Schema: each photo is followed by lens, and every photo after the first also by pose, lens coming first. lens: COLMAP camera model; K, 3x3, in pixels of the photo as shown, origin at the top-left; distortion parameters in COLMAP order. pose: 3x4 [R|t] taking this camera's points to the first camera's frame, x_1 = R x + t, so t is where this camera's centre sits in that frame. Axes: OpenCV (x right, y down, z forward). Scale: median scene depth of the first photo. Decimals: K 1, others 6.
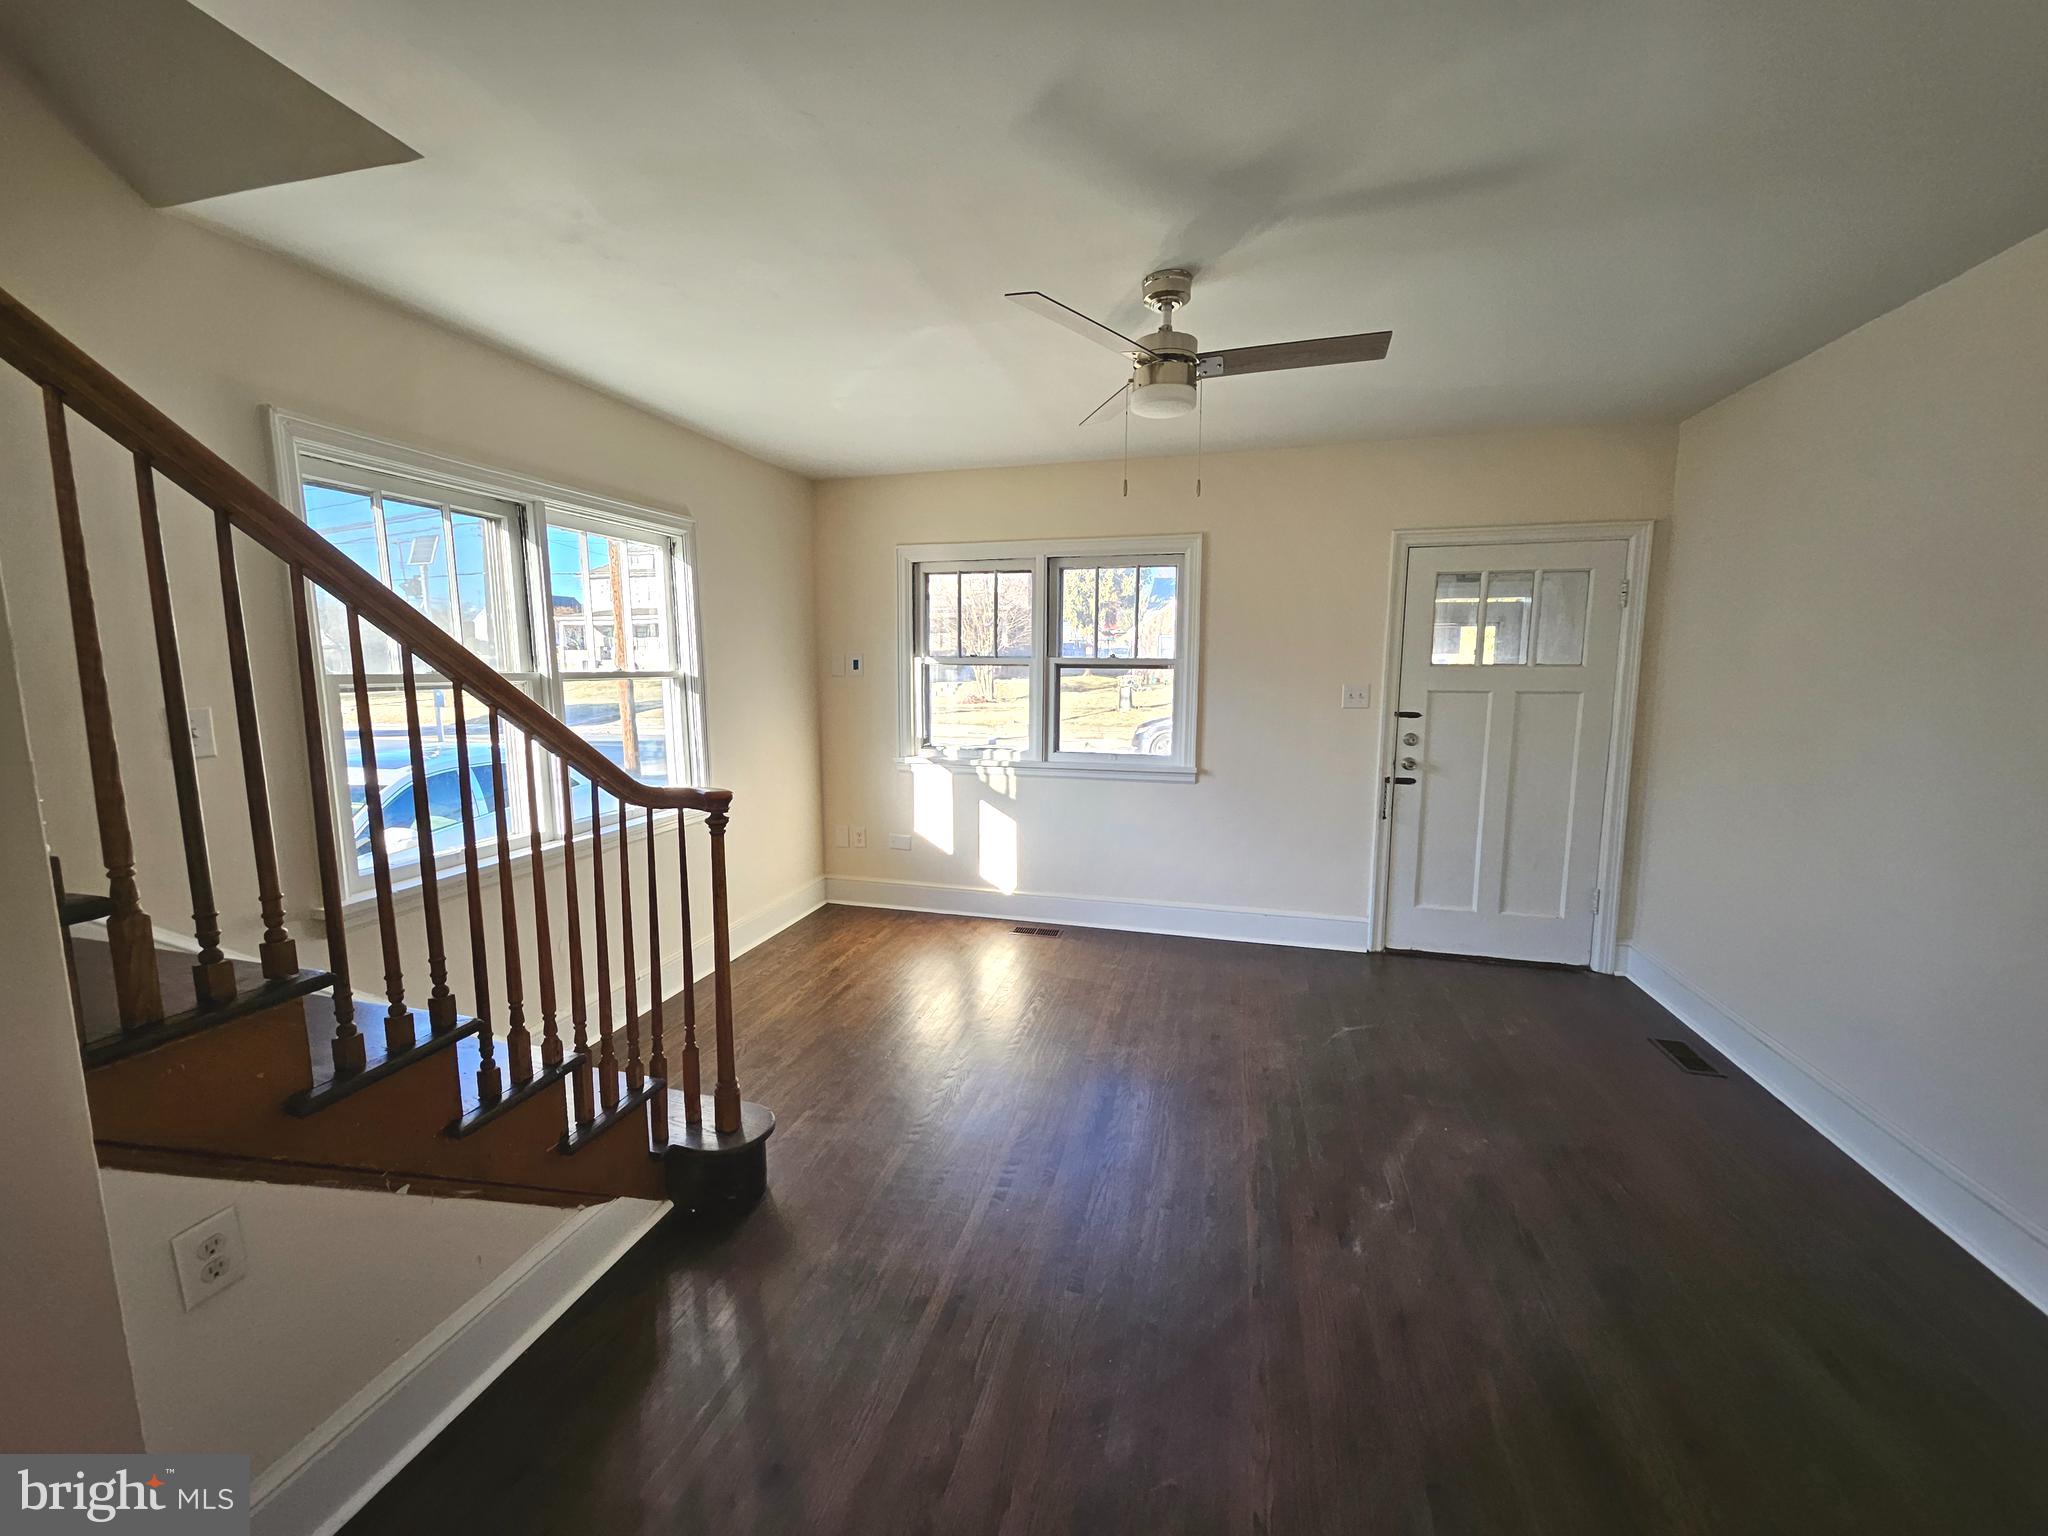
lens RADIAL K [[801.3, 0, 1009.6], [0, 801.3, 759.2], [0, 0, 1]] dist [0.005176, -0.001613]
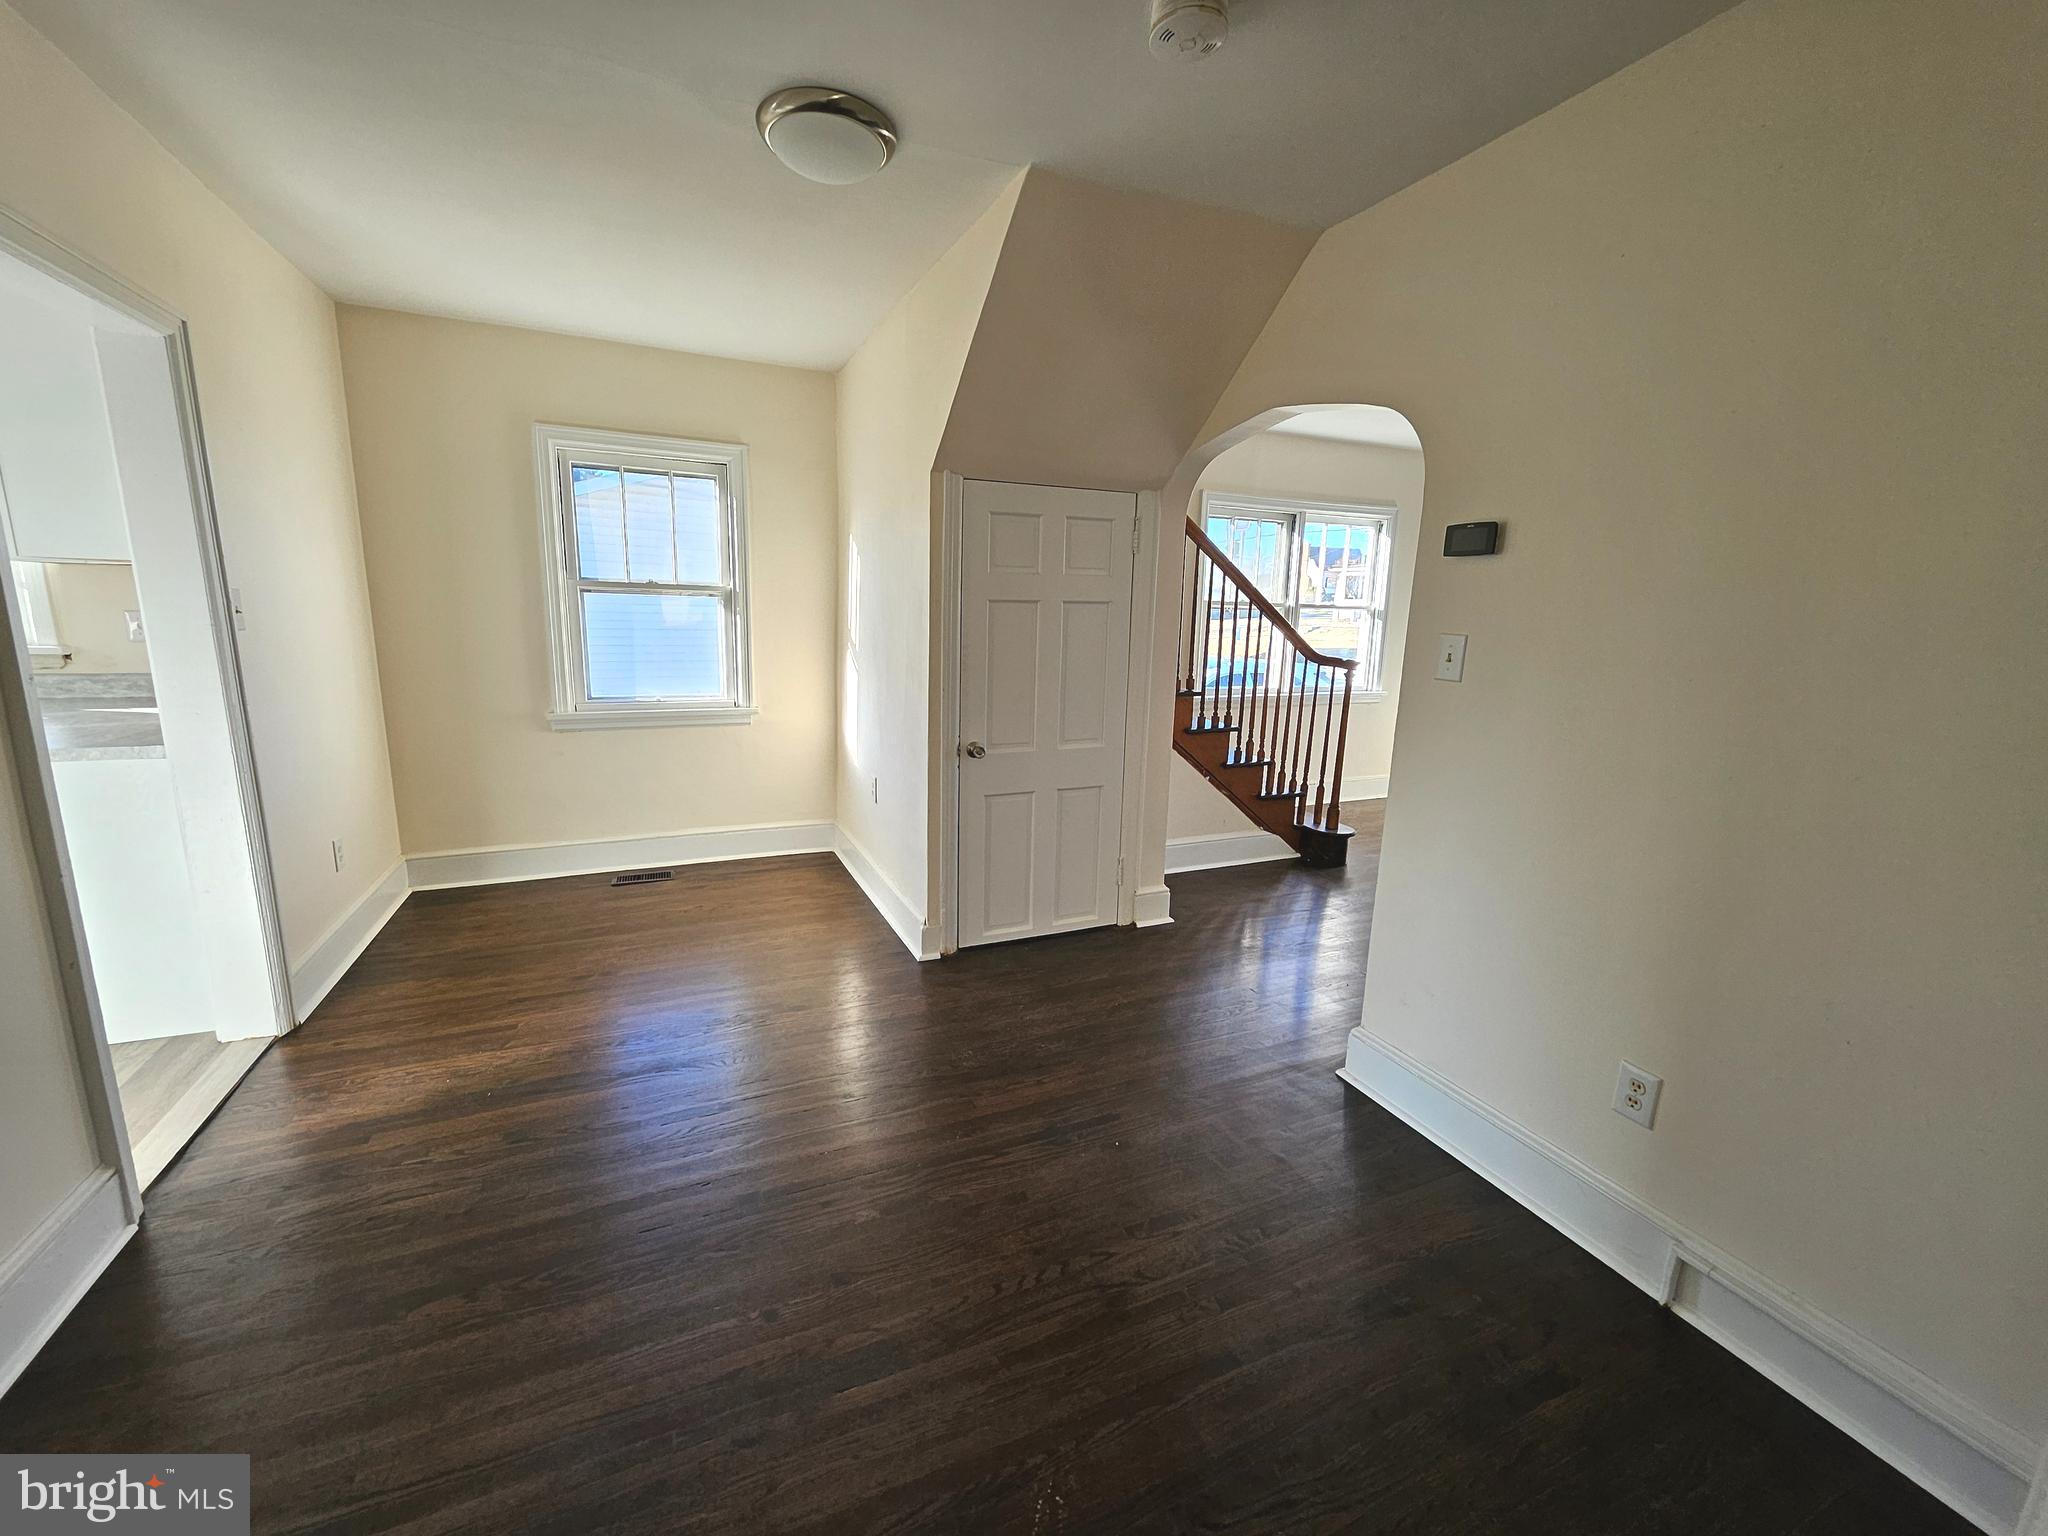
lens RADIAL K [[801.3, 0, 1005.9], [0, 801.3, 761.8], [0, 0, 1]] dist [0.005176, -0.001613]
pose [[0.626601, 0.168855, -0.760828, 0.389337], [-0.120502, 0.985497, 0.119474, 0.090090], [0.769968, 0.016818, 0.637861, -0.558949]]
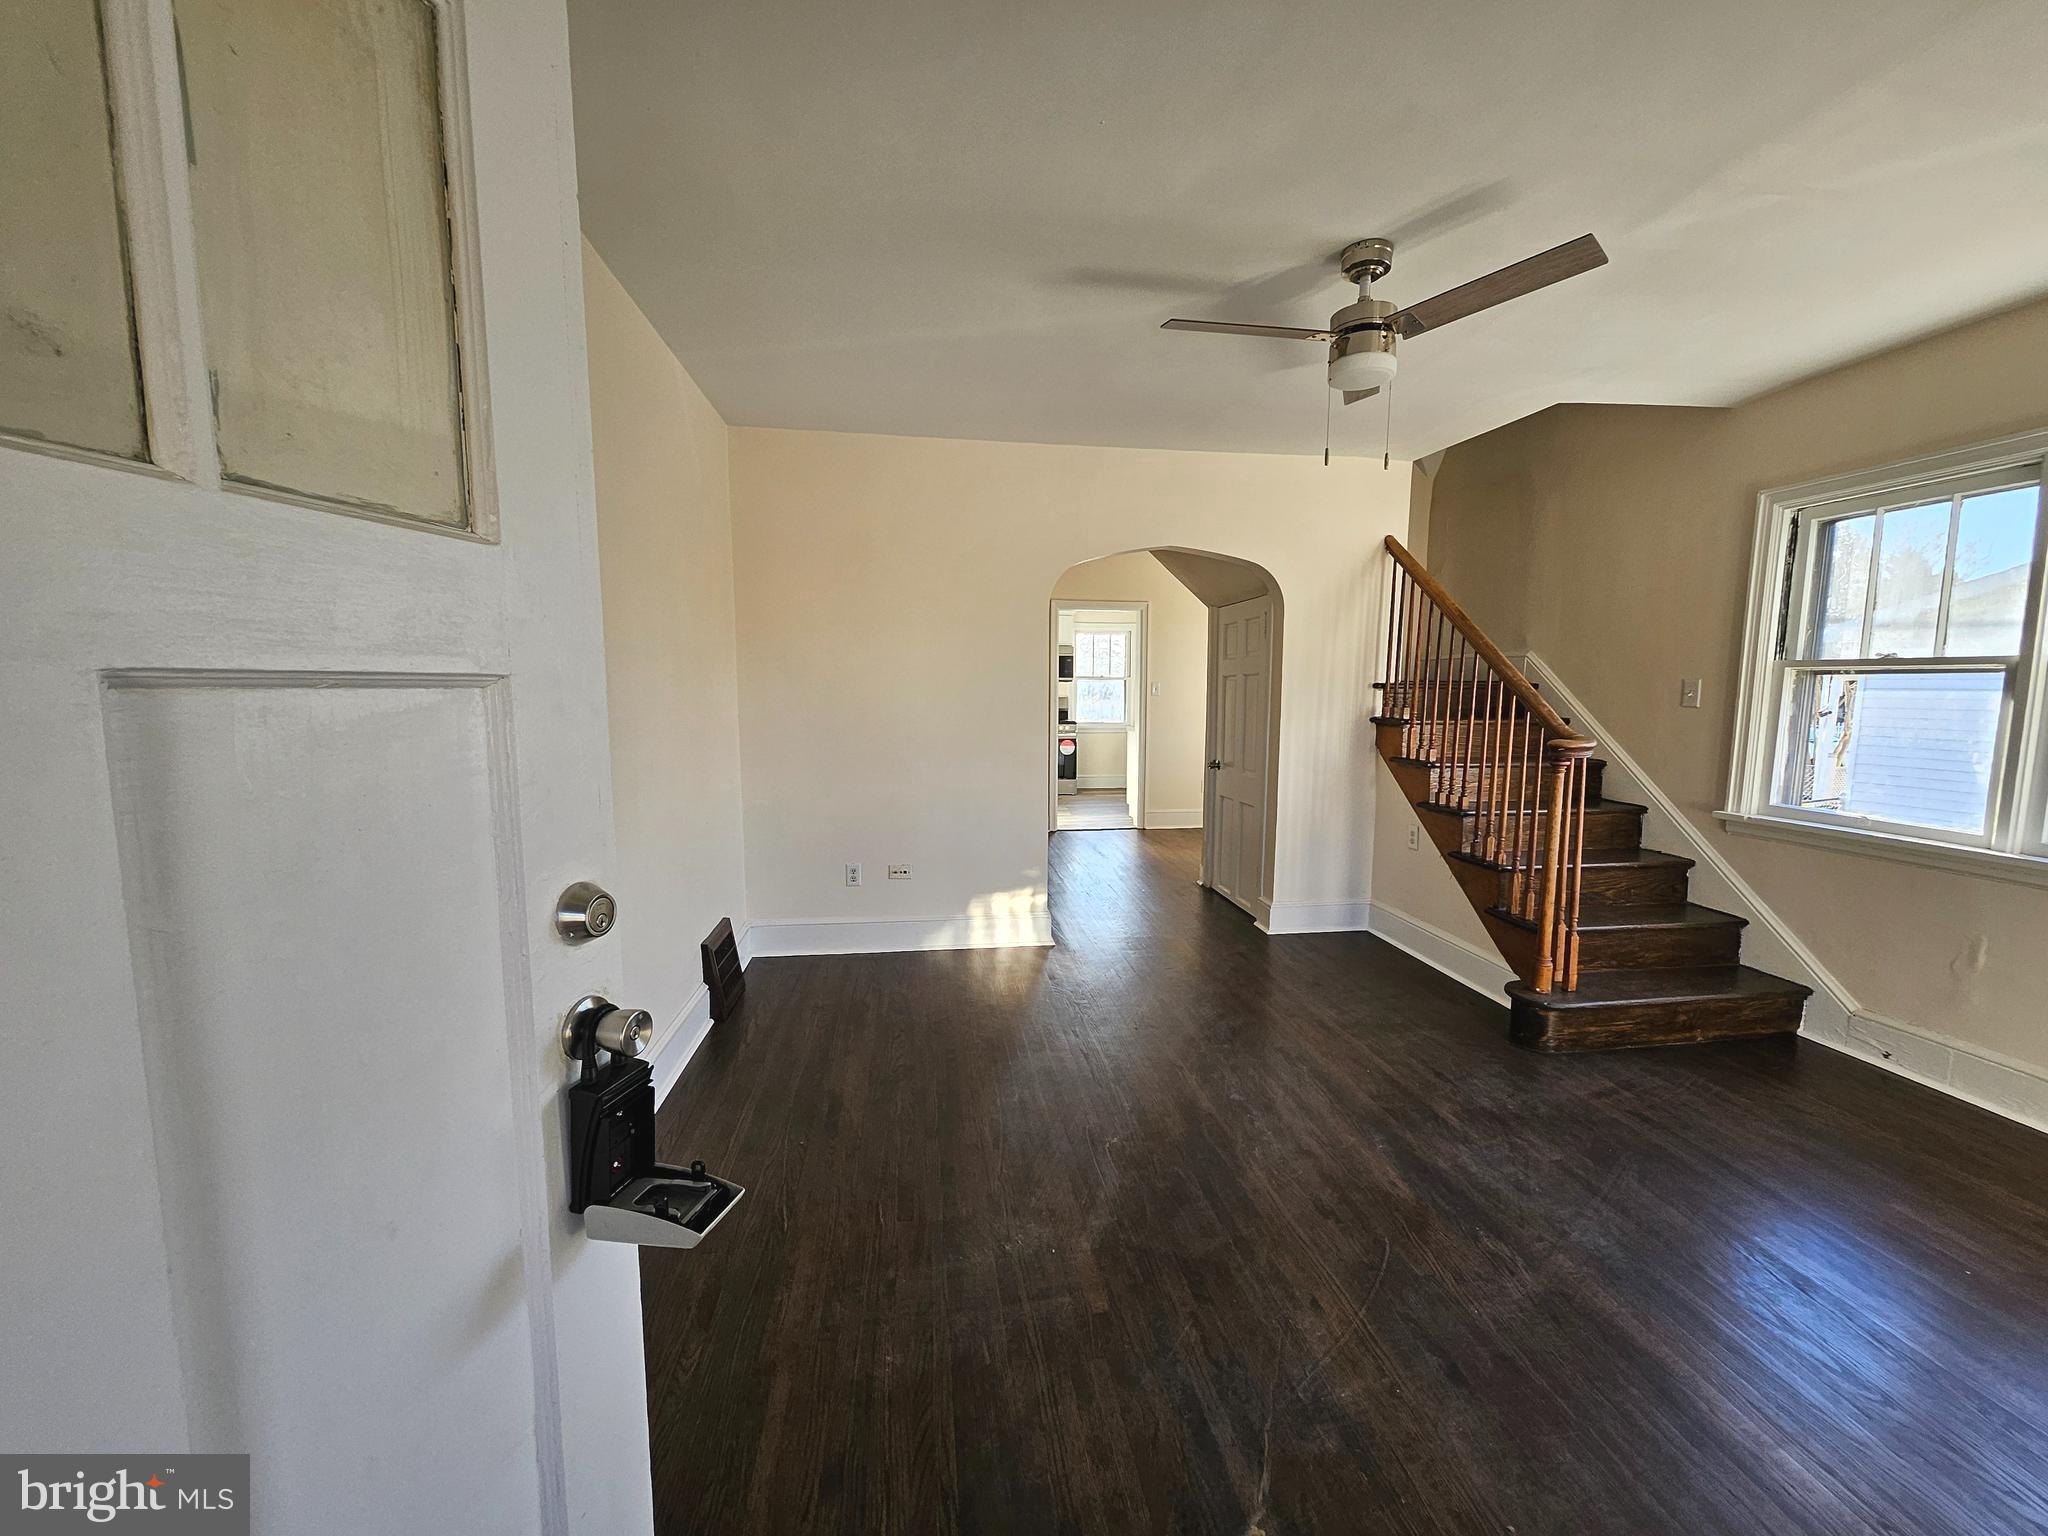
lens RADIAL K [[801.3, 0, 1045.3], [0, 801.3, 777.0], [0, 0, 1]] dist [0.005176, -0.001613]
pose [[-0.909362, 0.041579, -0.413923, 0.576191], [-0.055243, 0.974111, 0.219215, -0.087519], [0.412322, 0.222212, -0.883523, 1.068268]]
